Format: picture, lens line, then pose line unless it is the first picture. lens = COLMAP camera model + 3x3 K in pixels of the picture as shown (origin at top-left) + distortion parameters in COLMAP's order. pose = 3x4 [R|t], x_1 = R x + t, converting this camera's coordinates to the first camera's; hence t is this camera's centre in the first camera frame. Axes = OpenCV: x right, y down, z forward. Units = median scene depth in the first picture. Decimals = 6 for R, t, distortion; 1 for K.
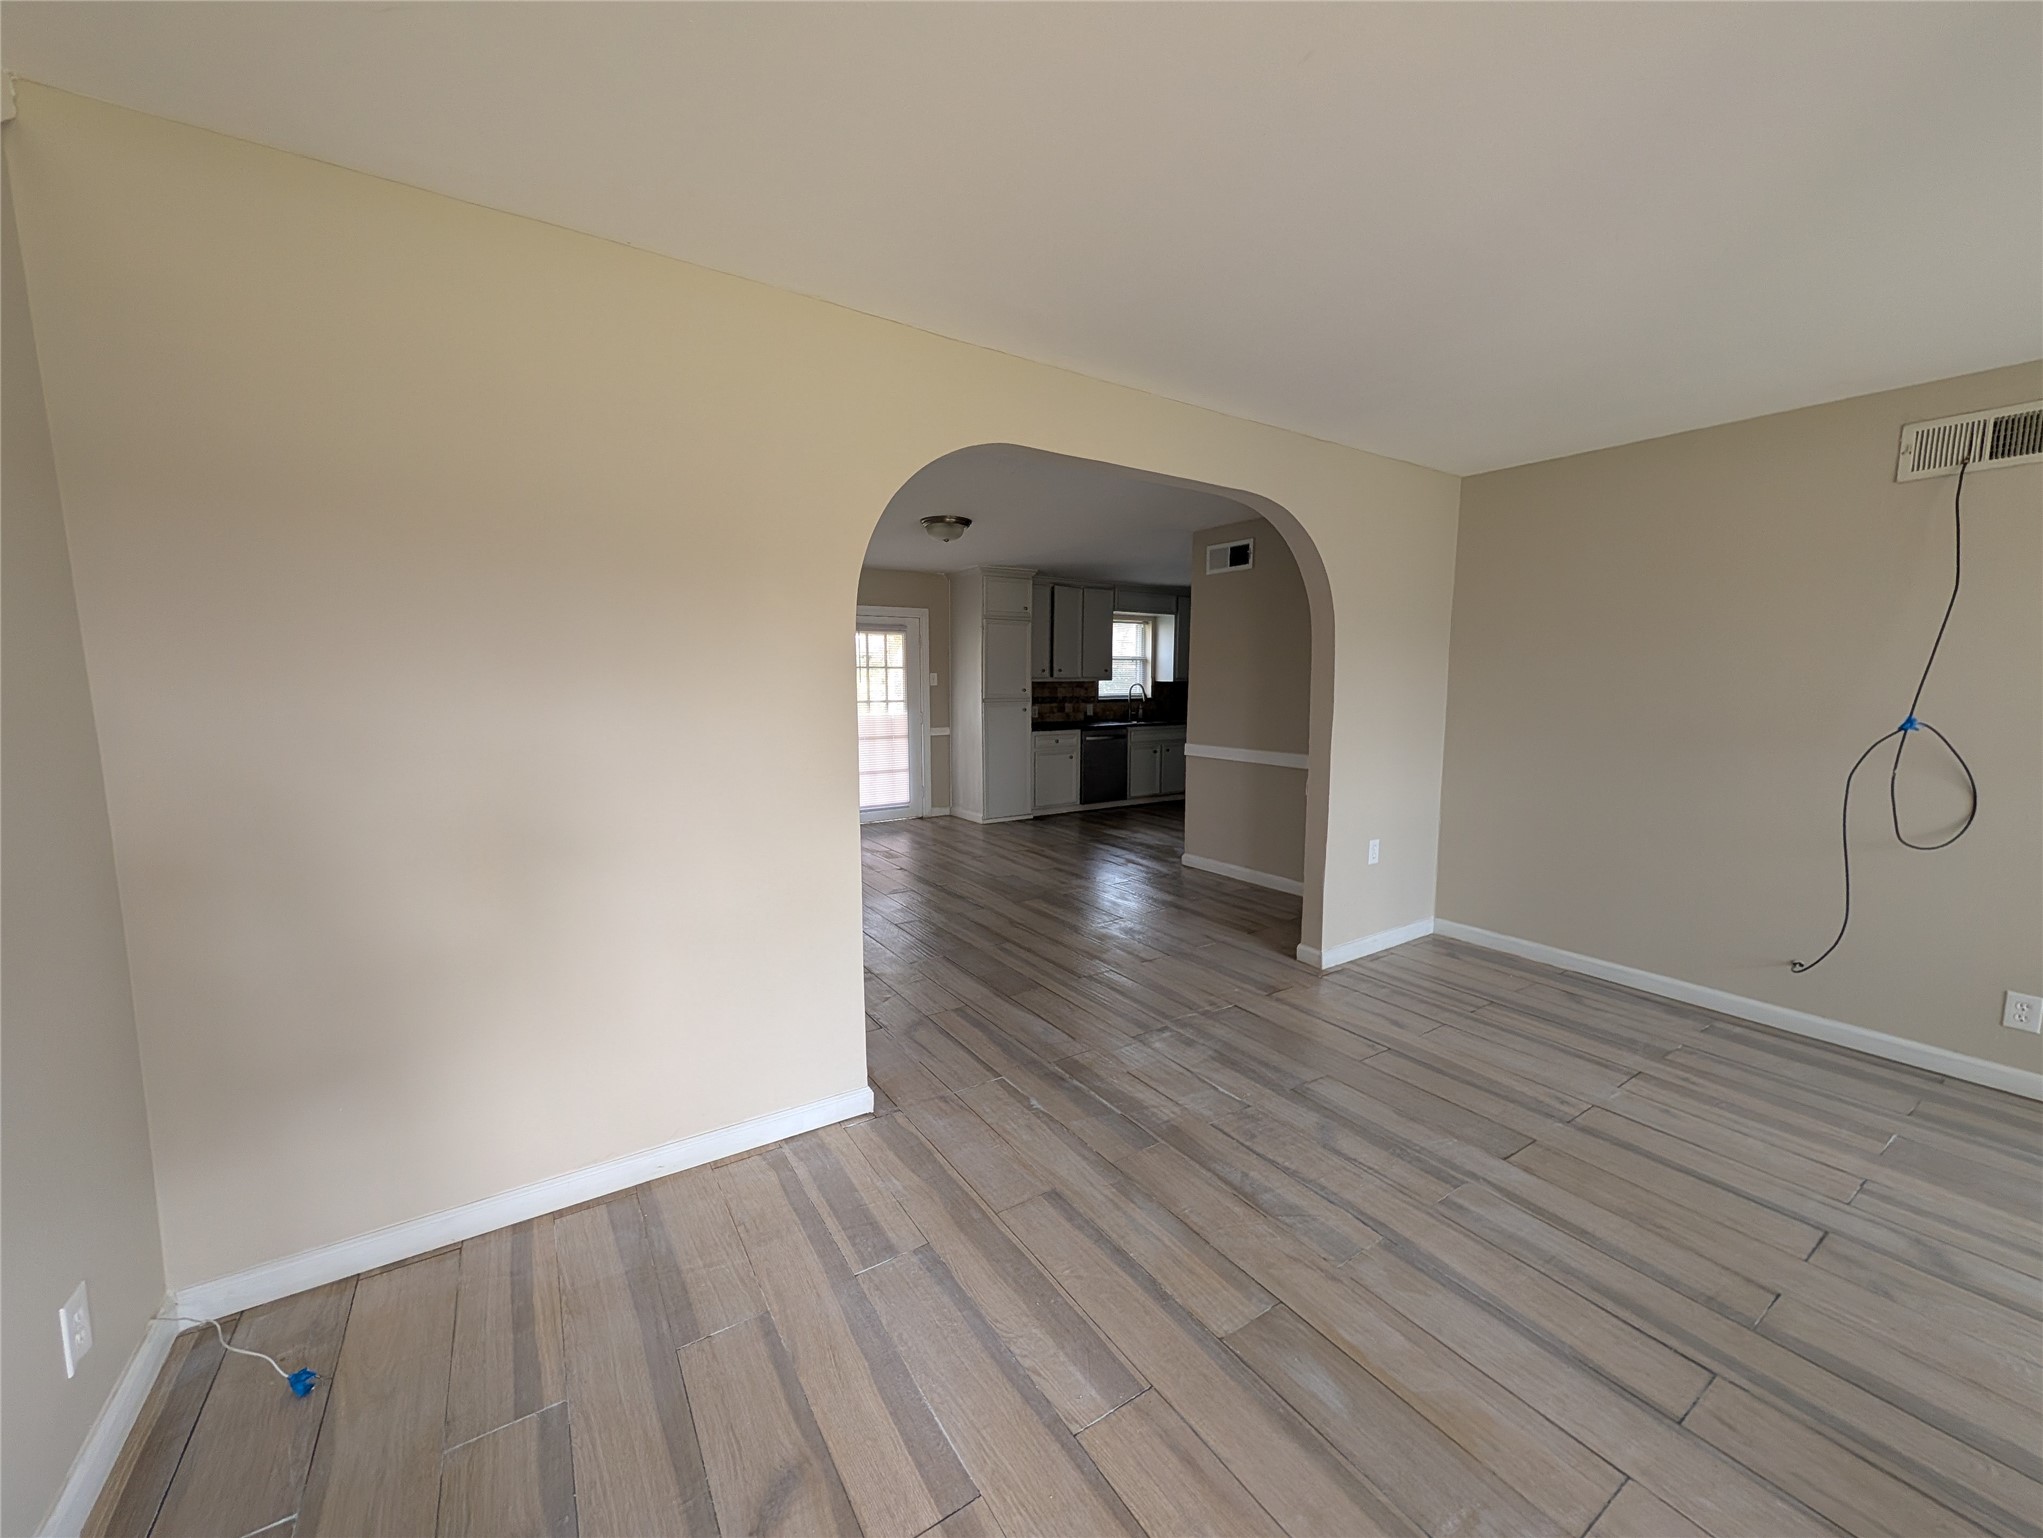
lens RADIAL K [[788.0, 0, 1018.3], [0, 788.0, 770.2], [0, 0, 1]] dist [-0.000066, -0.000288]
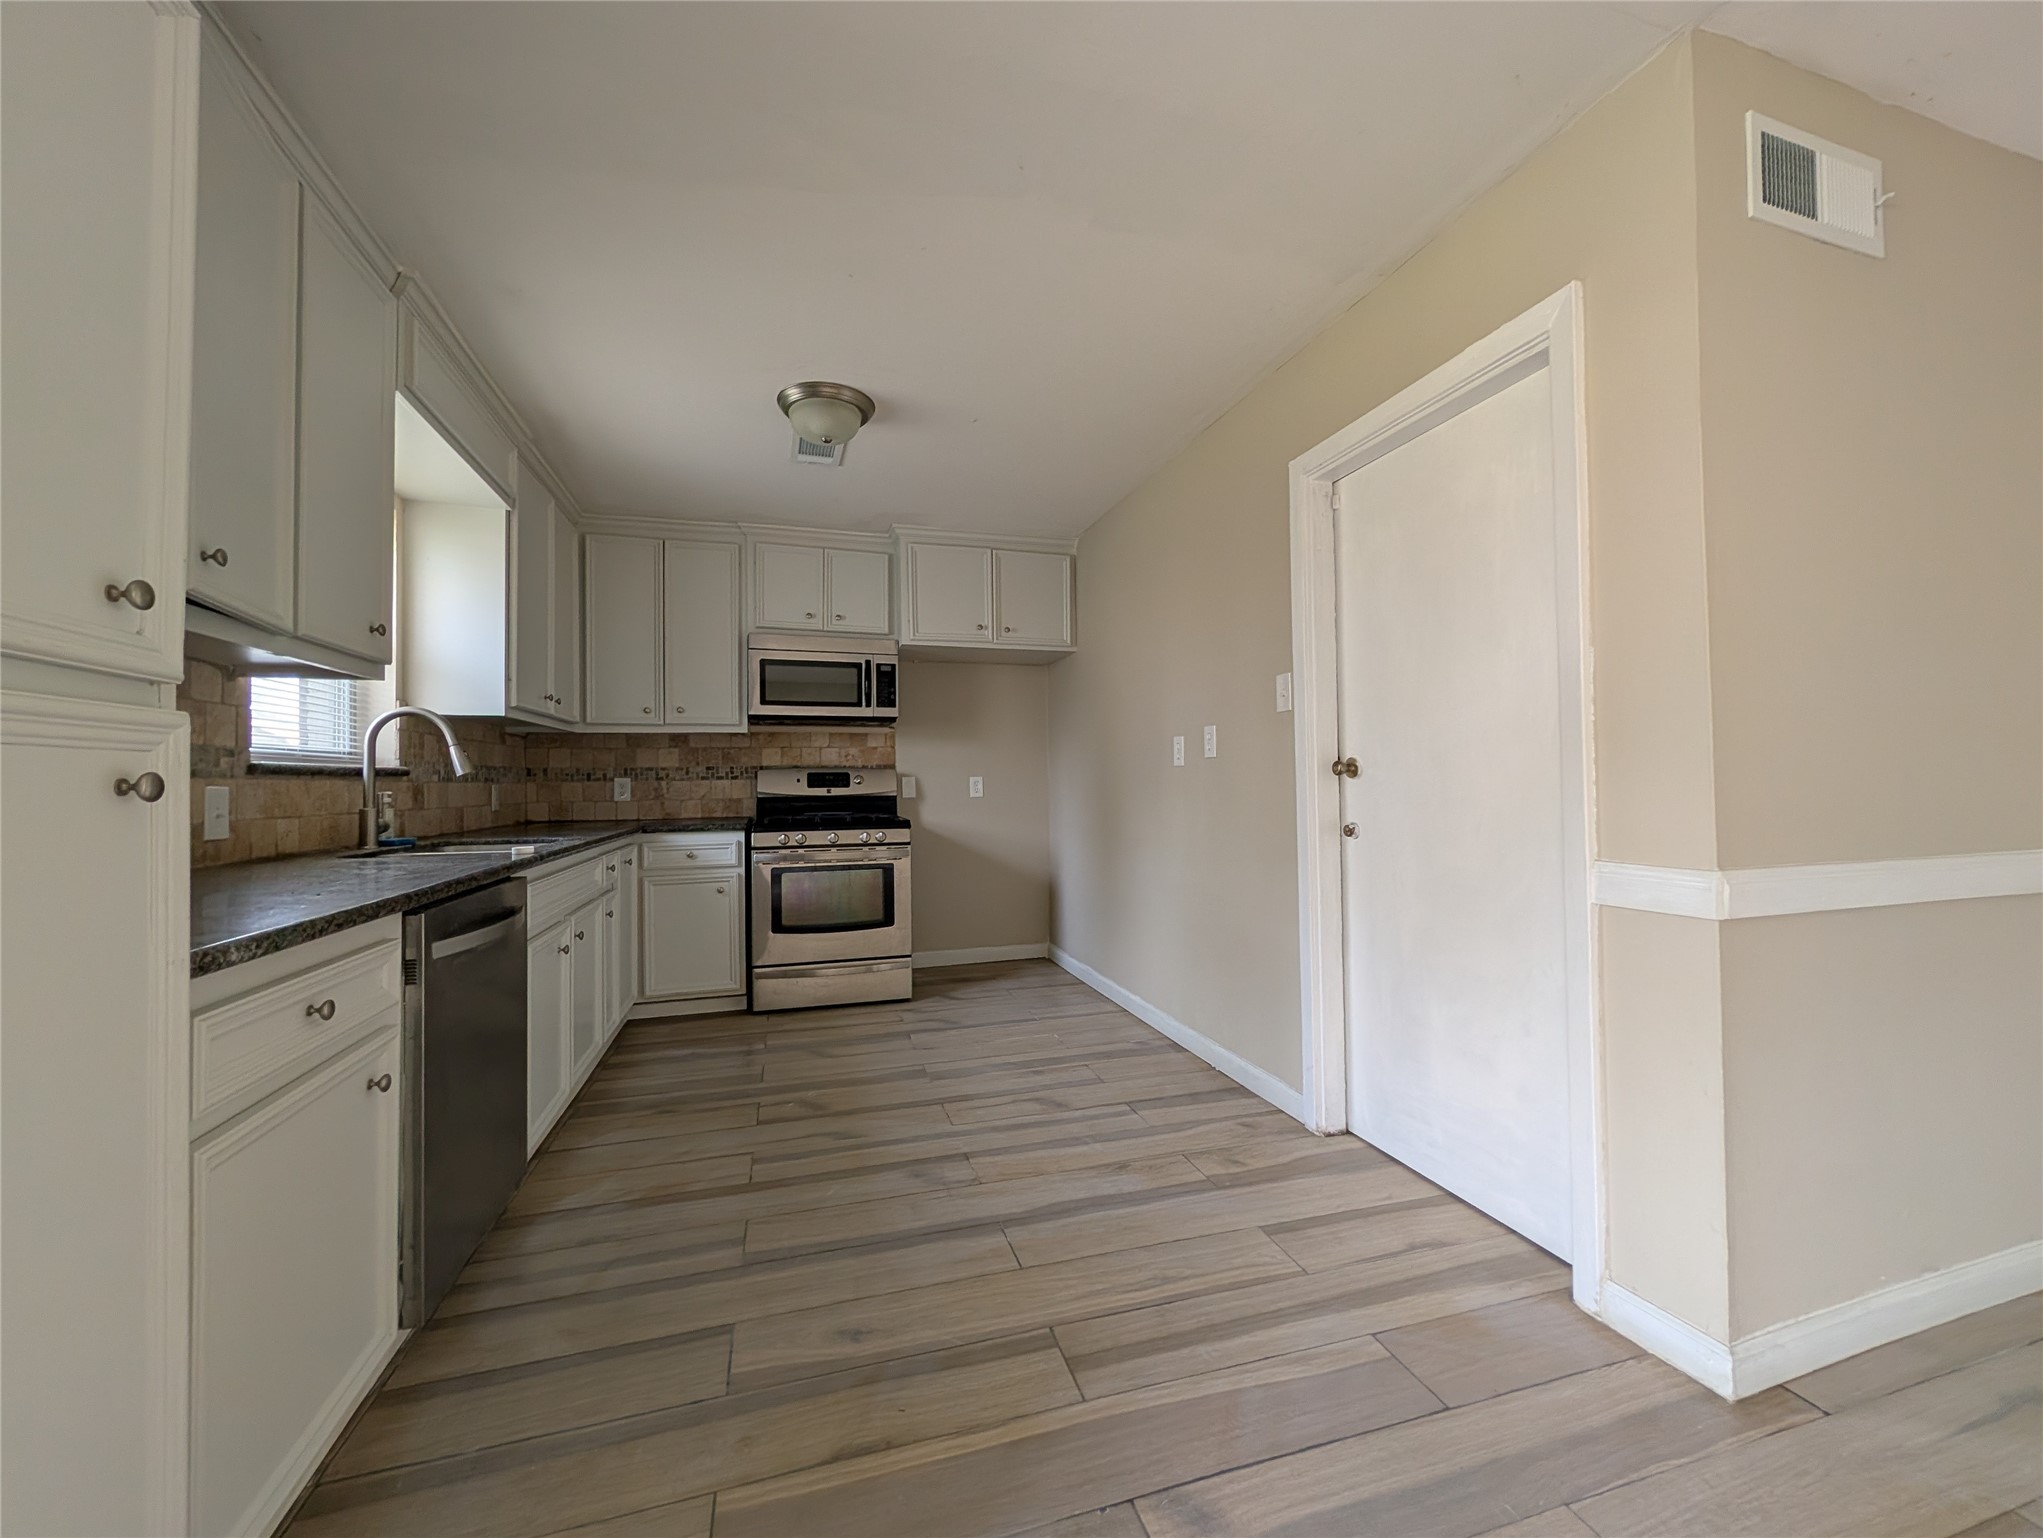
lens RADIAL K [[788.0, 0, 1018.3], [0, 788.0, 770.2], [0, 0, 1]] dist [-0.000066, -0.000288]
pose [[0.279322, 0.014581, 0.960087, -0.112589], [0.119253, 0.991616, -0.049754, -0.125091], [-0.952763, 0.128391, 0.275242, 1.784516]]
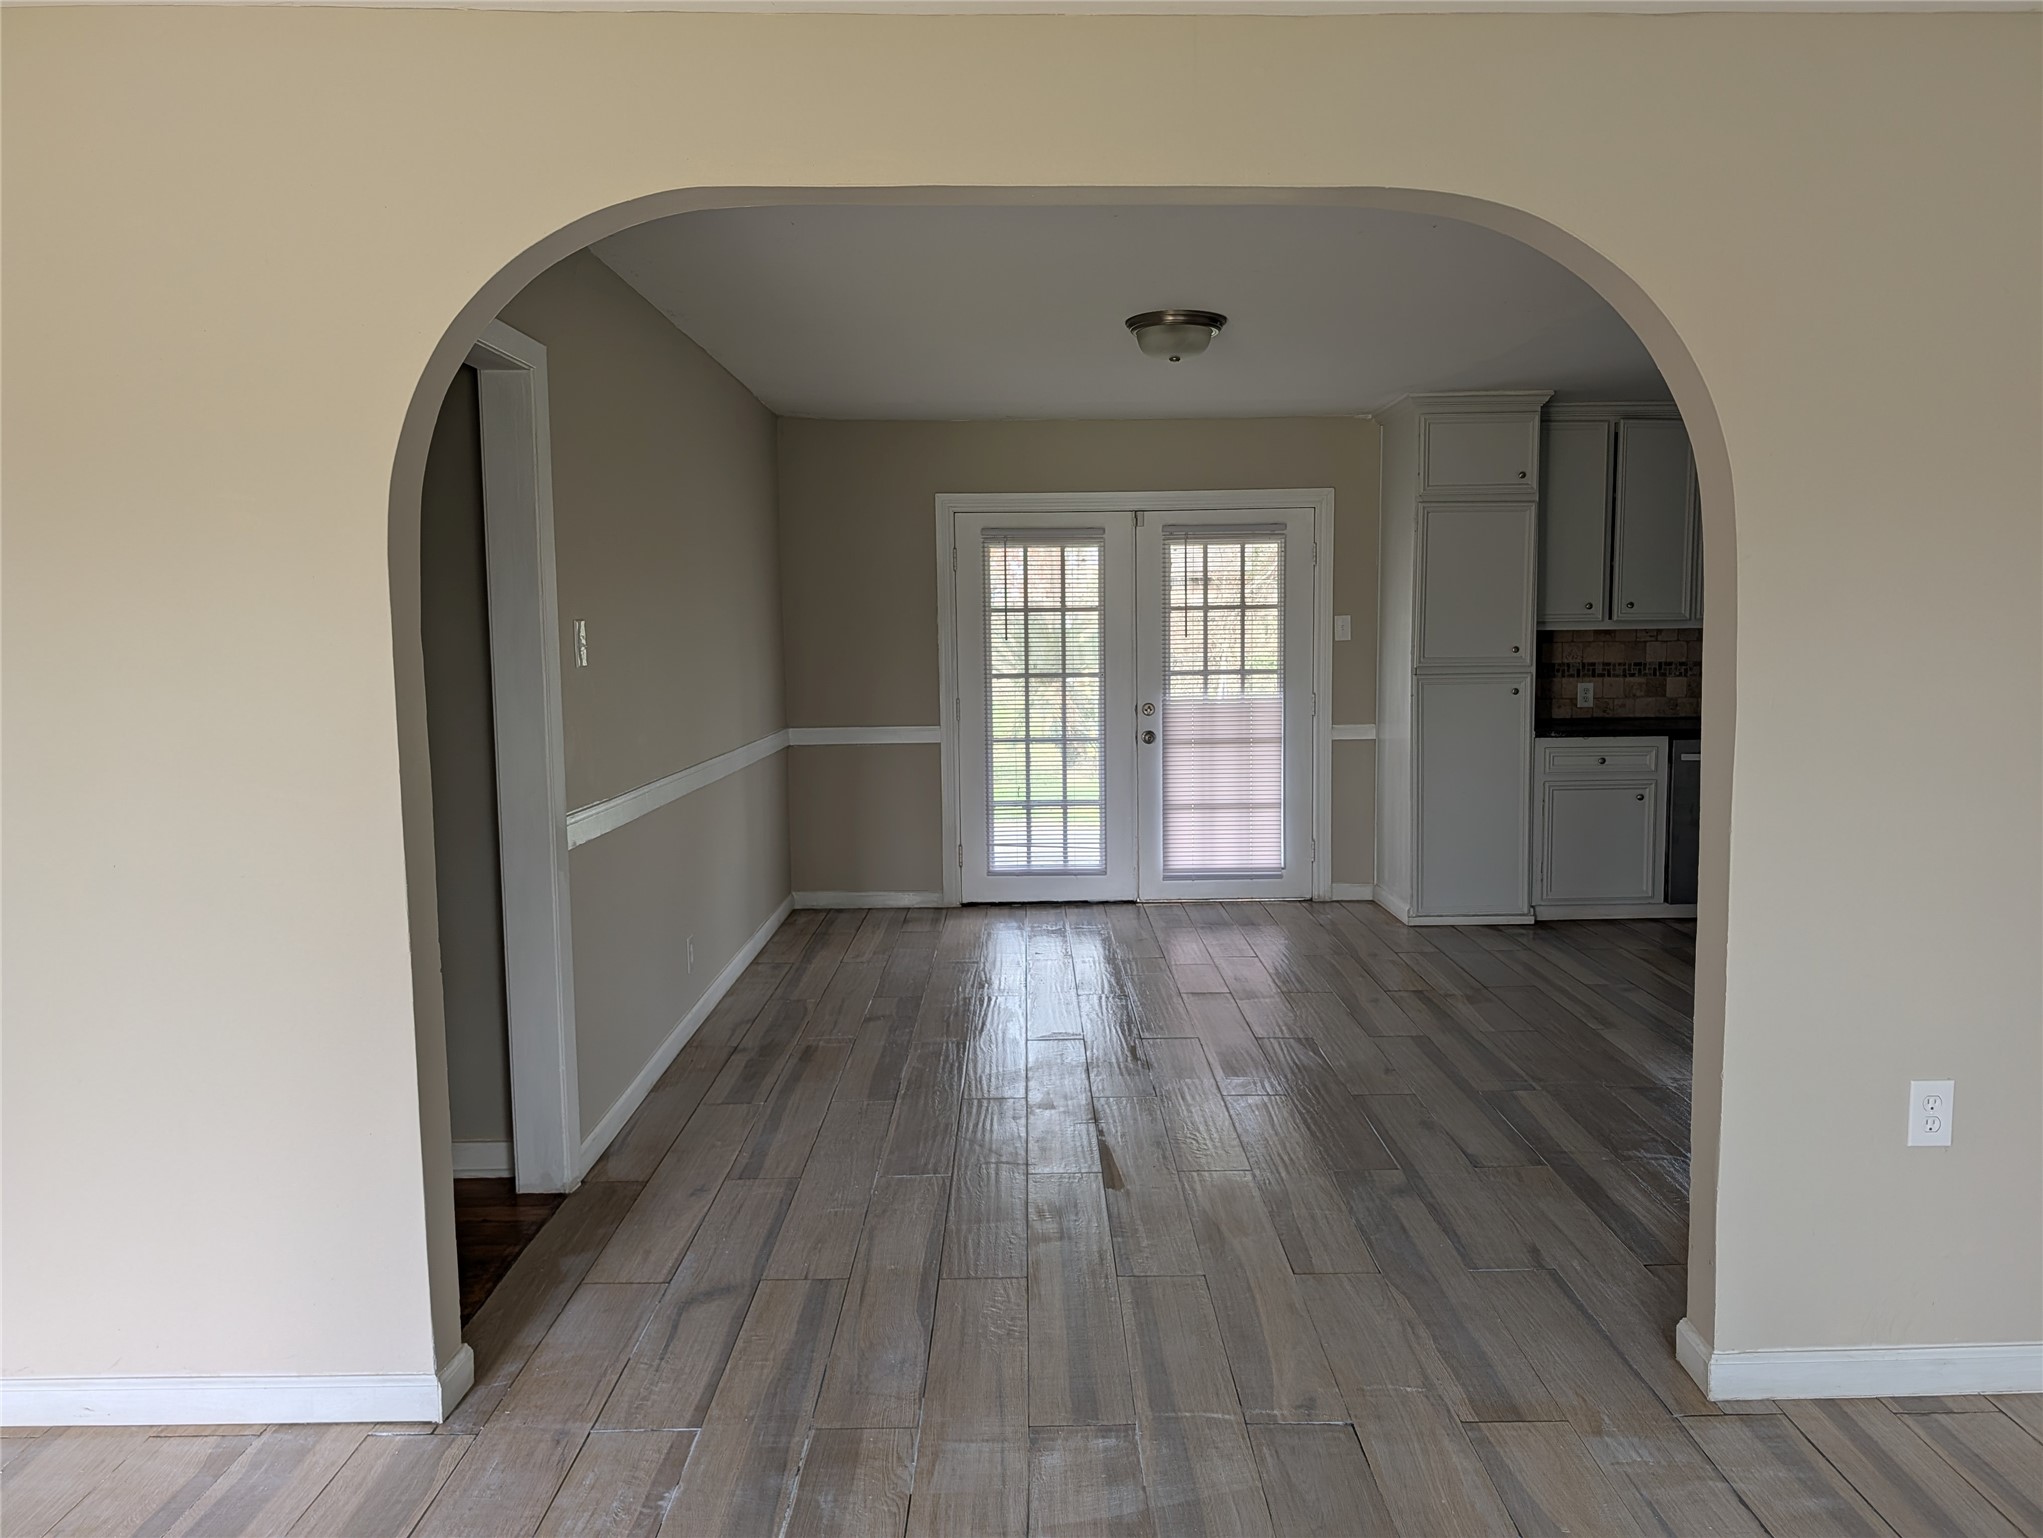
lens RADIAL K [[1464.6, 0, 1034.1], [0, 1464.6, 772.8], [0, 0, 1]] dist [0.002324, -0.000103]
pose [[0.844042, 0.043401, -0.534517, 0.482681], [-0.048975, 0.998793, 0.003765, -0.035614], [0.534036, 0.023000, 0.845149, 0.226777]]
